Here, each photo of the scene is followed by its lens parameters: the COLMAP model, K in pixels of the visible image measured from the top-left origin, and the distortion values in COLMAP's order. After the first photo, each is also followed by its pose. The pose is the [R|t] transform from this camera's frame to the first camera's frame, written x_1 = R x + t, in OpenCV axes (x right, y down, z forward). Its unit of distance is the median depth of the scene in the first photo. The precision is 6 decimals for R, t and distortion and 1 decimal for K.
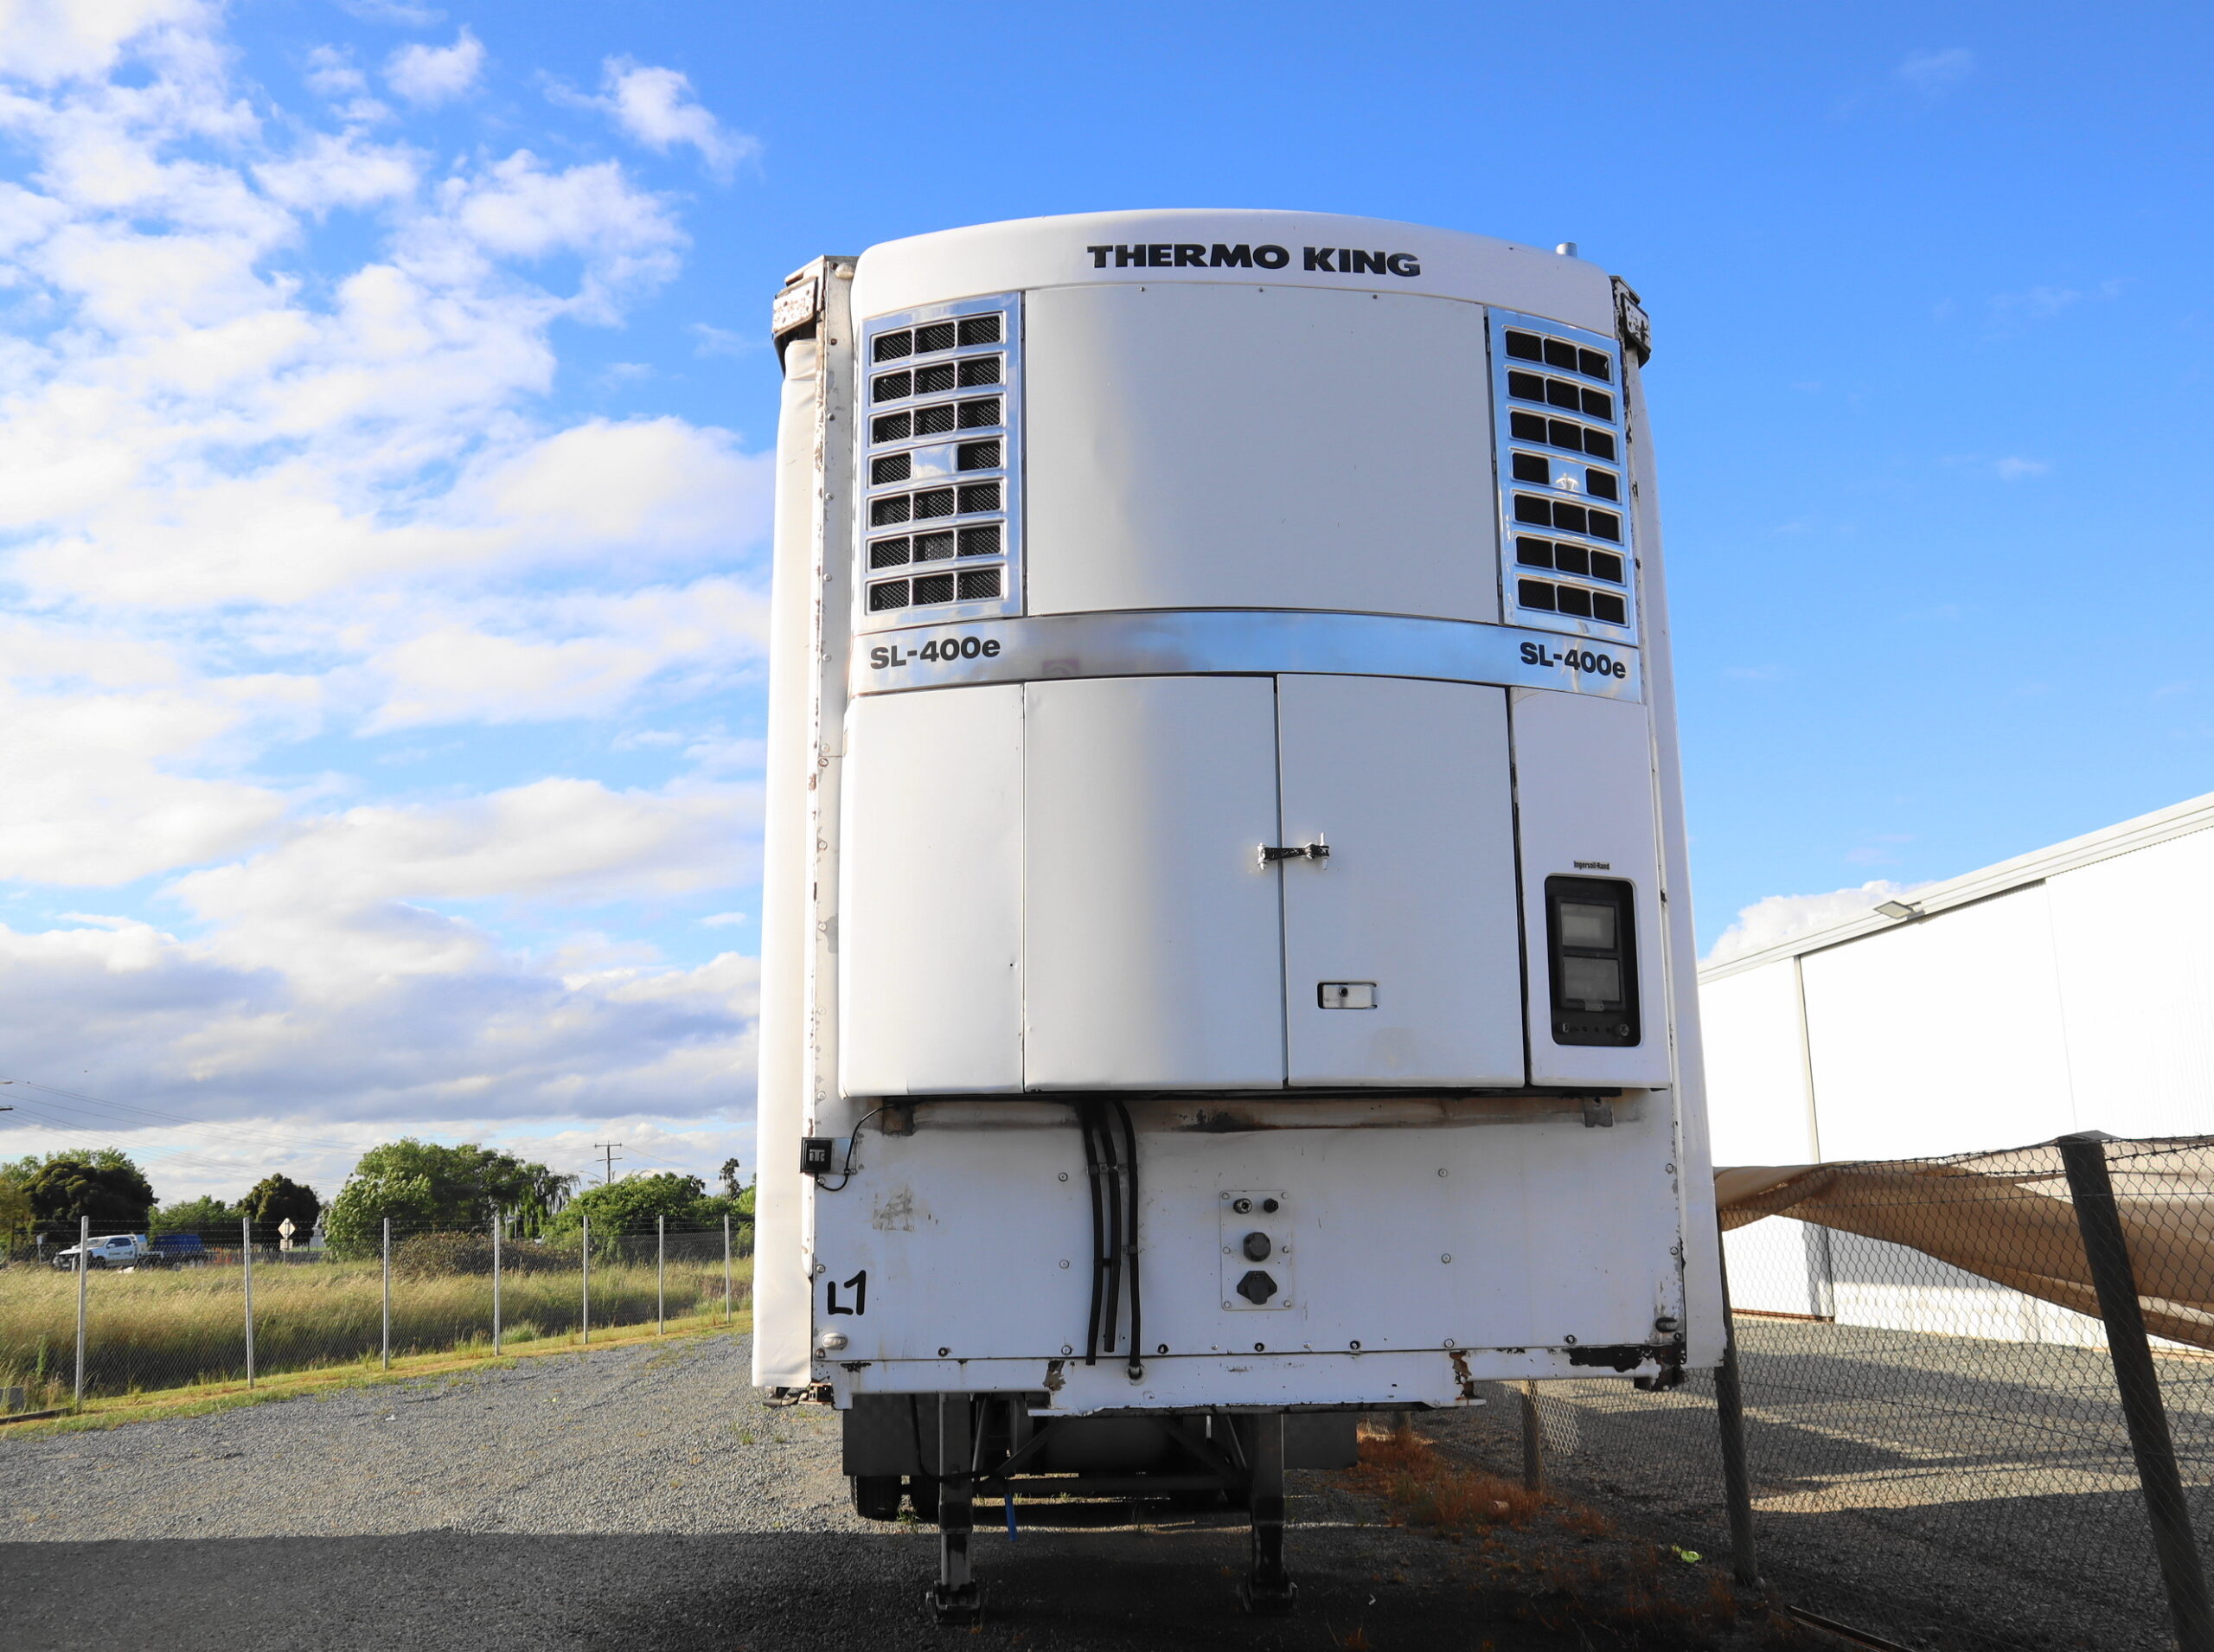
lens RADIAL K [[1933.2, 0, 1109.3], [0, 1933.2, 770.8], [0, 0, 1]] dist [-0.032833, -0.003226]
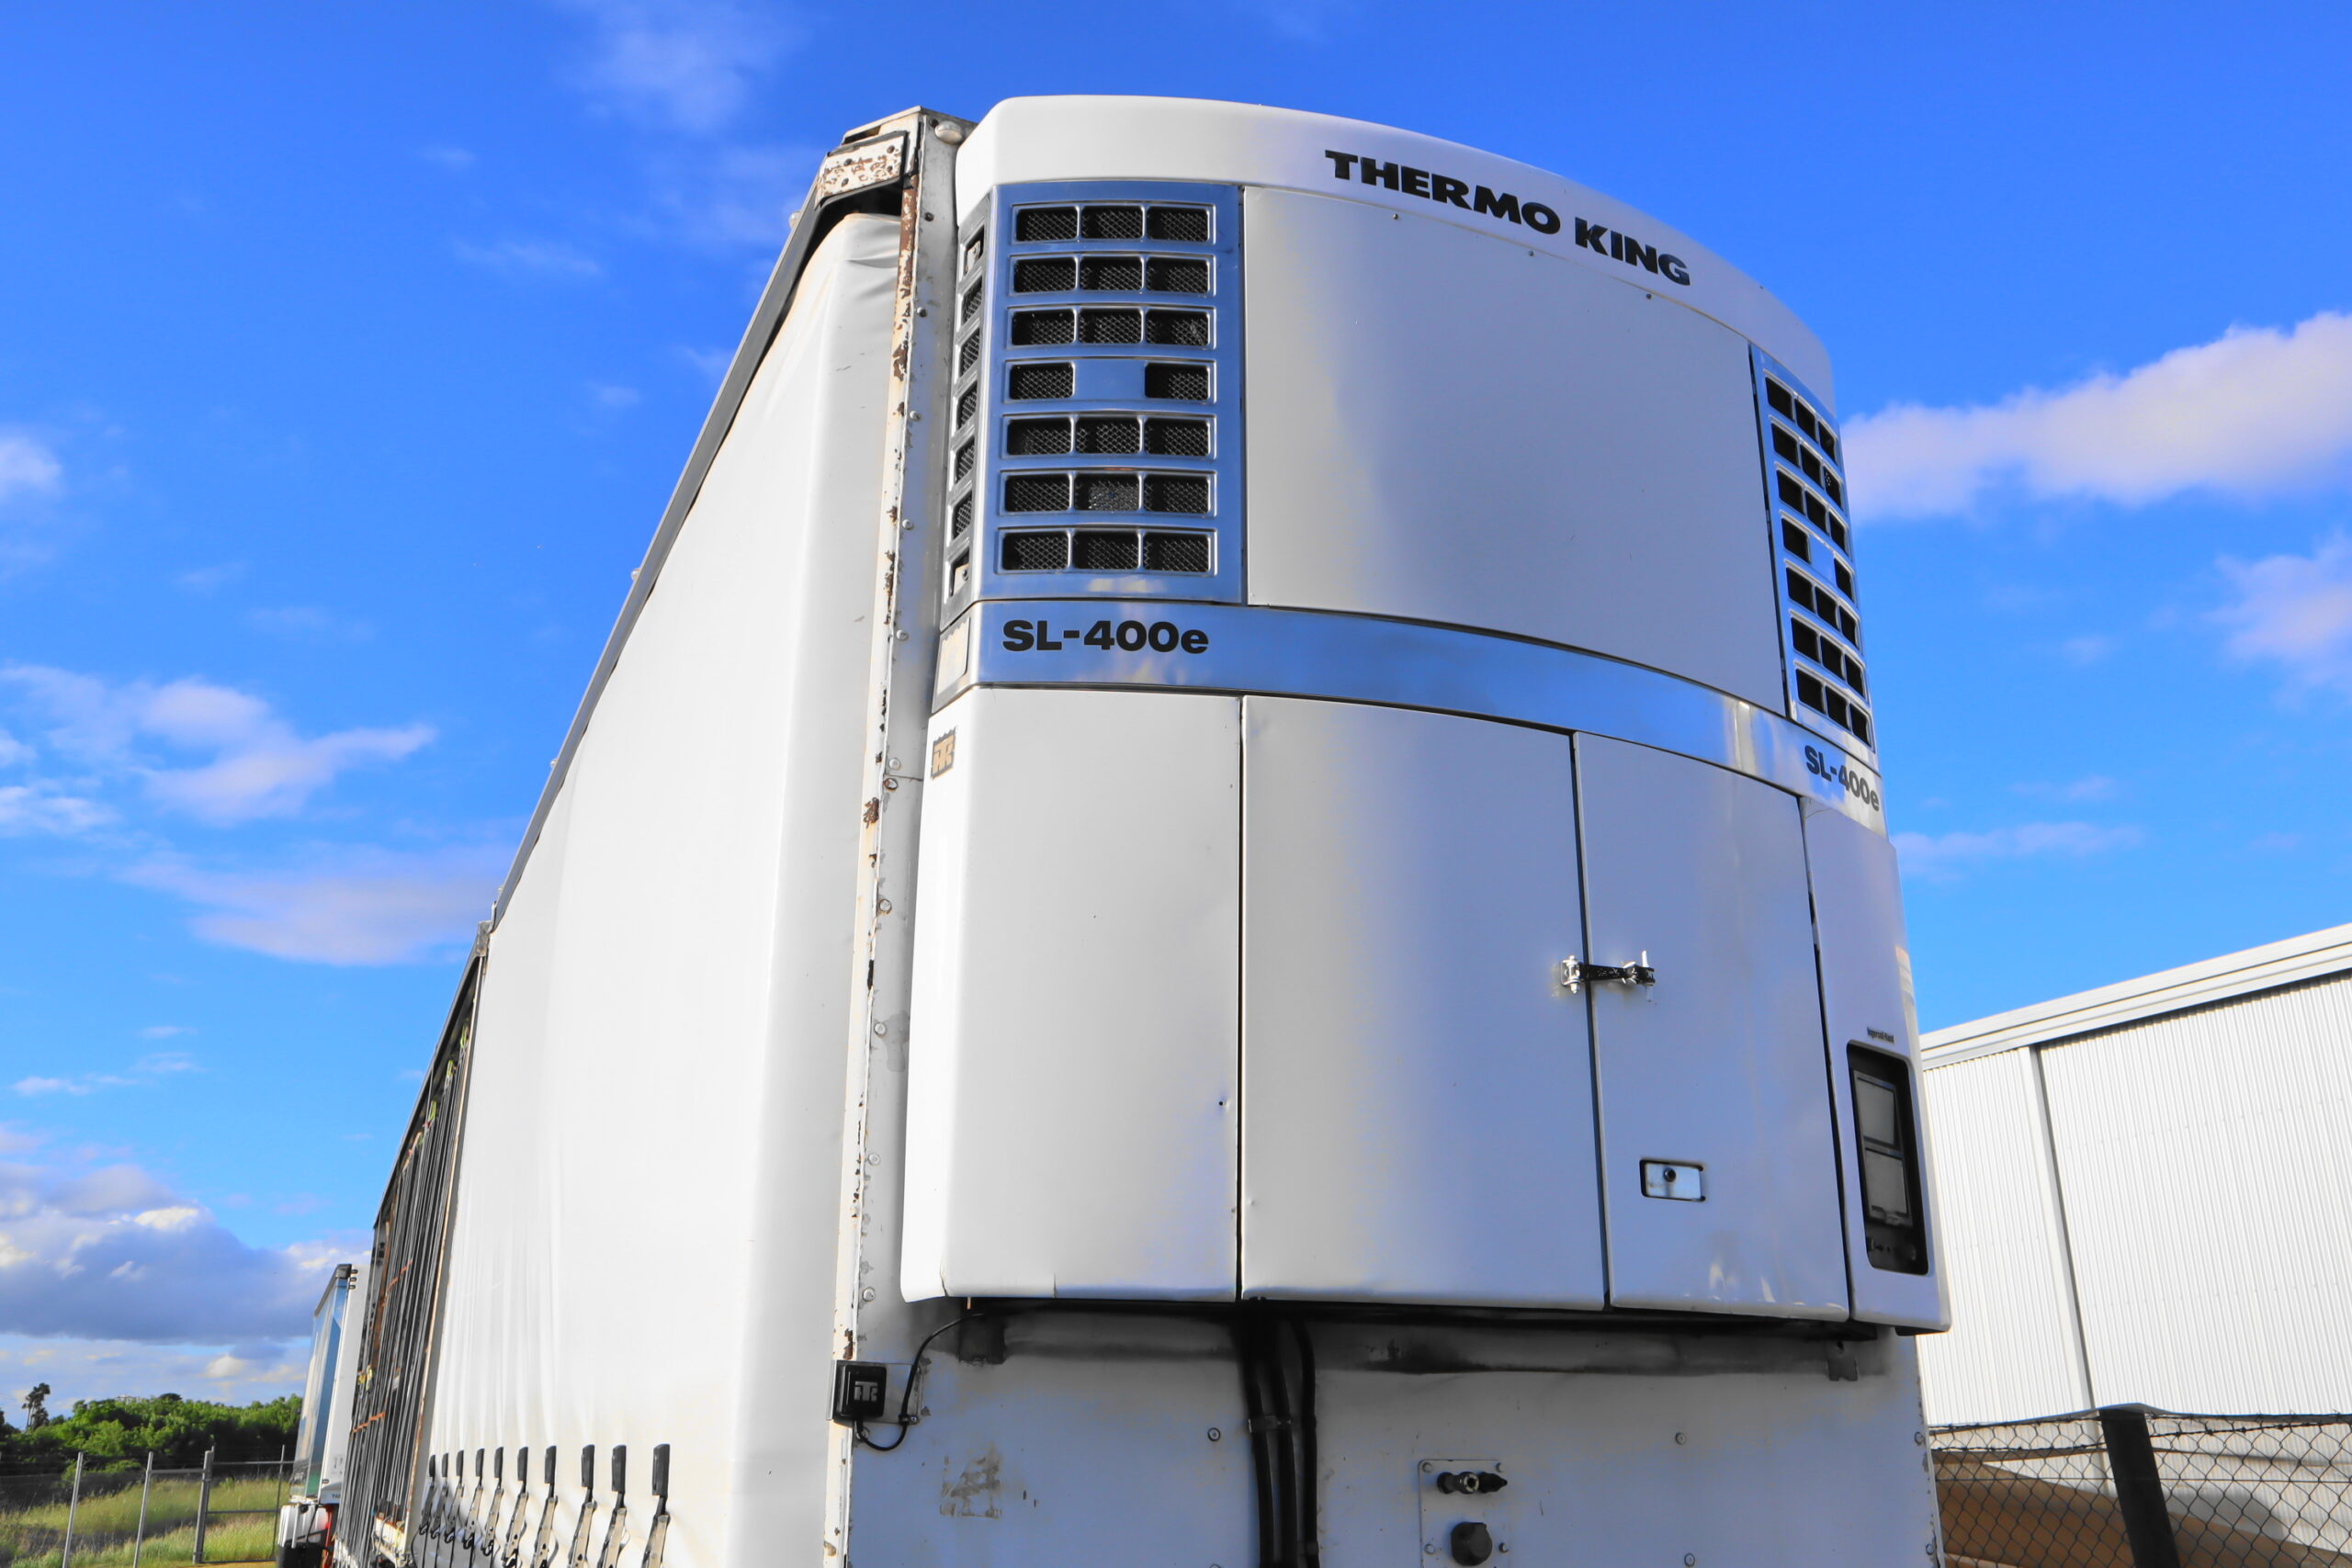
lens RADIAL K [[1854.4, 0, 1176.0], [0, 1854.4, 784.0], [0, 0, 1]] dist [-0.045074, 0.045143]
pose [[0.941630, 0.130753, 0.310221, -0.259896], [-0.089327, 0.985503, -0.144236, 0.080894], [-0.324583, 0.108106, 0.939659, 0.376532]]
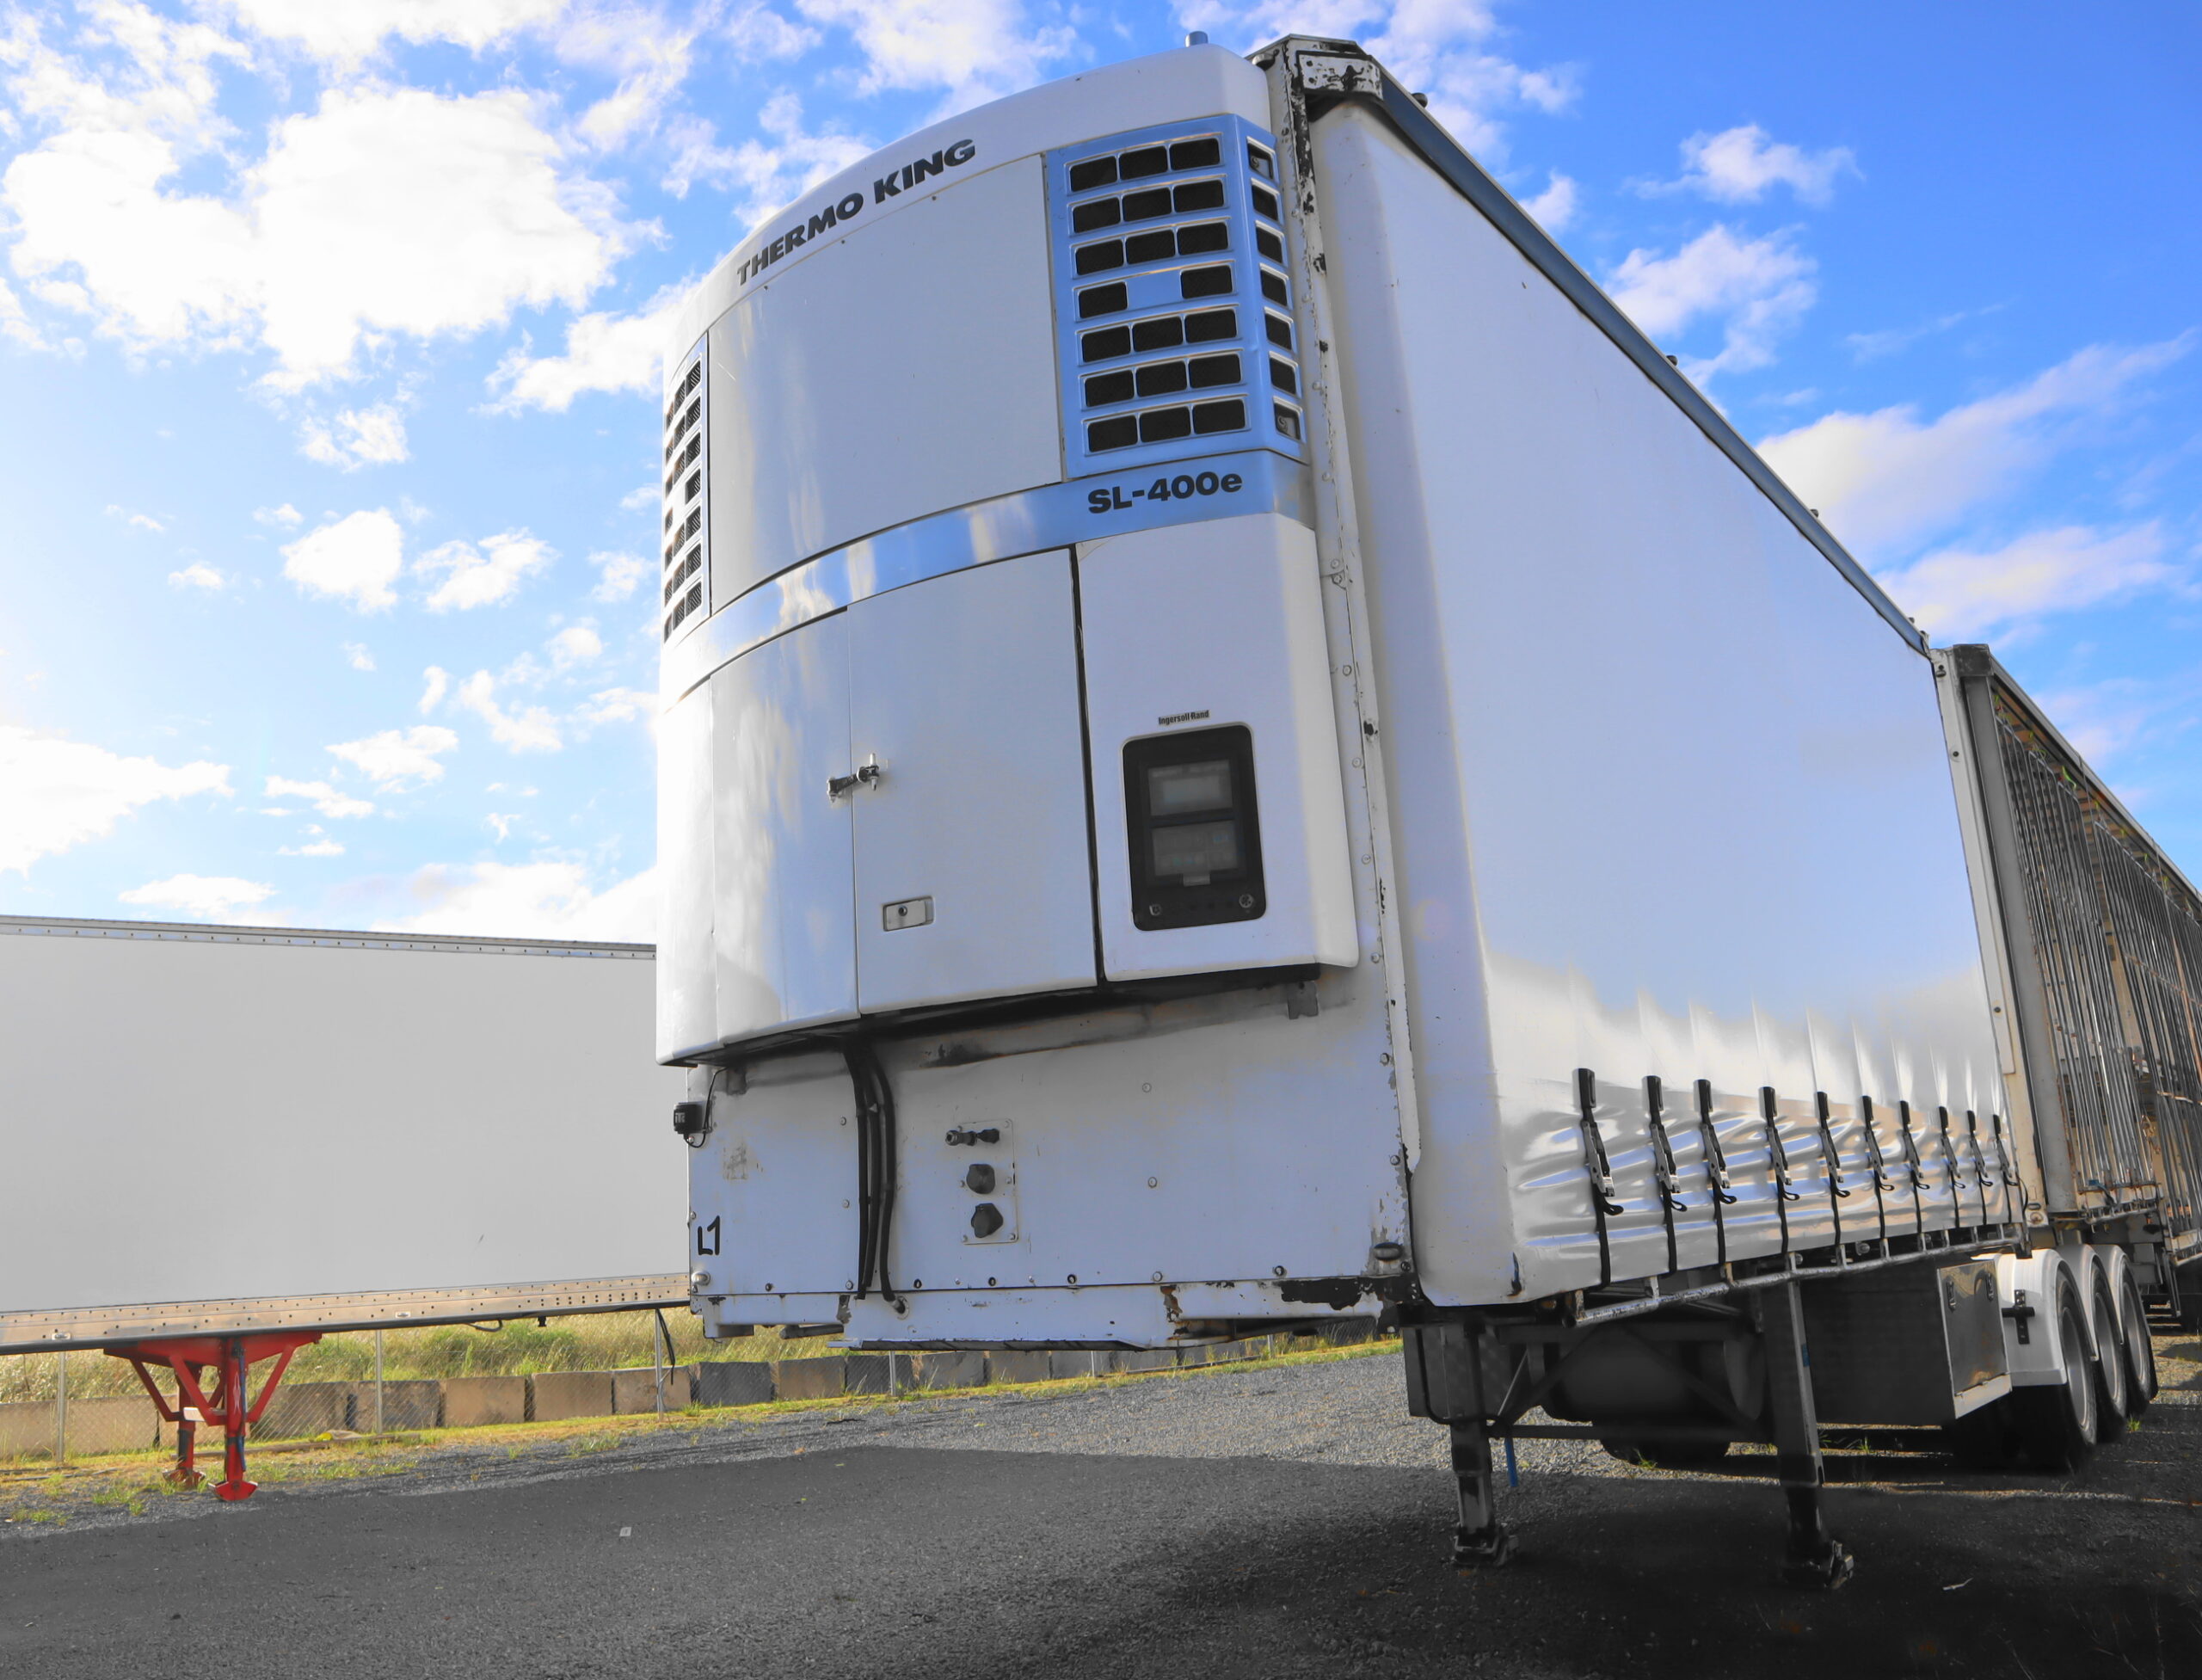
lens RADIAL K [[1675.1, 0, 1019.9], [0, 1675.1, 783.2], [0, 0, 1]] dist [-0.070067, -0.002717]
pose [[0.727633, -0.203440, -0.655104, 0.670029], [0.193025, 0.977144, -0.089053, 0.128231], [0.658248, -0.061654, 0.750272, 0.387679]]
